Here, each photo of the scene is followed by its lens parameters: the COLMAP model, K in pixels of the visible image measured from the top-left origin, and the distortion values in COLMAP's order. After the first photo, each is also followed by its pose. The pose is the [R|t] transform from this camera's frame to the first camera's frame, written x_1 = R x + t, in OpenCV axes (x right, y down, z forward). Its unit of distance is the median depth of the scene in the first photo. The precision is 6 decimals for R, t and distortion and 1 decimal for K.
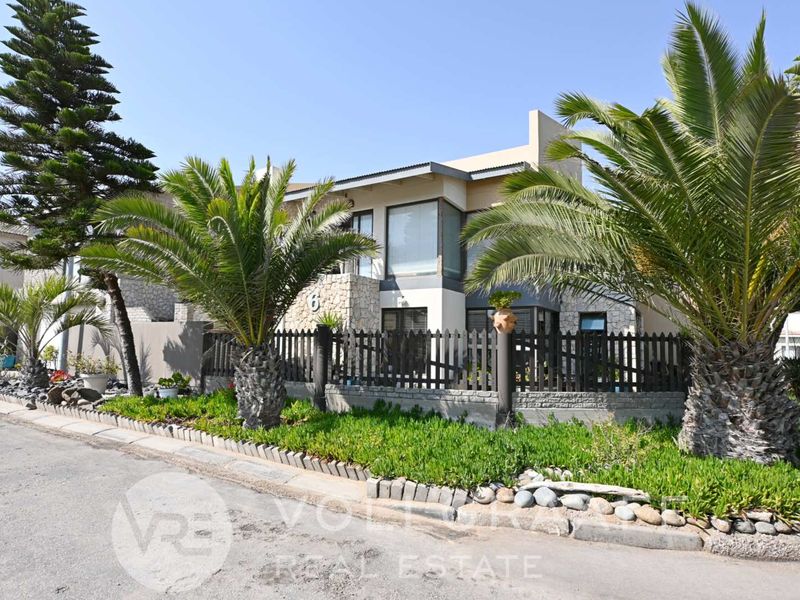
lens RADIAL K [[450.3, 0, 400.0], [0, 450.3, 300.0], [0, 0, 1]] dist [0.000171, -0.000489]
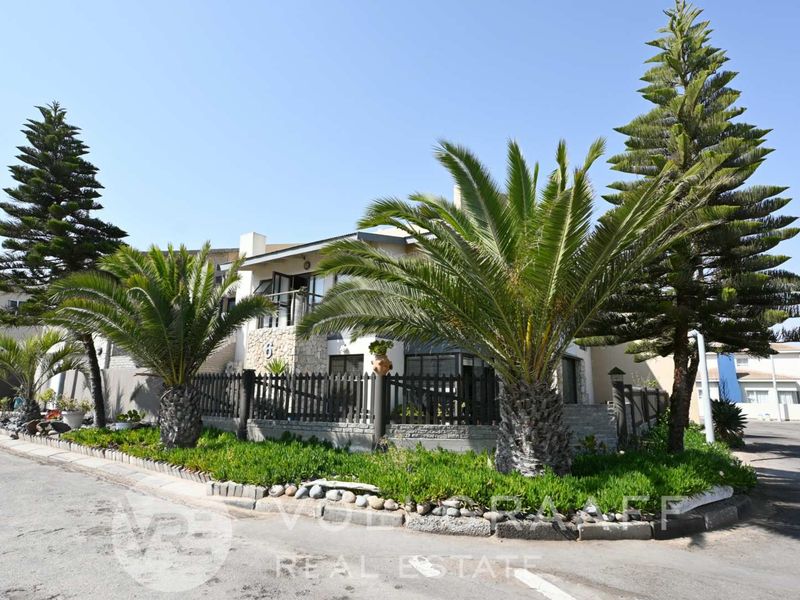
lens RADIAL K [[438.9, 0, 400.0], [0, 438.9, 300.0], [0, 0, 1]] dist [-0.002186, 0.000442]
pose [[0.998798, -0.011109, -0.047733, 0.321867], [0.006004, 0.994371, -0.105787, -0.004006], [0.048640, 0.105374, 0.993242, -0.197289]]
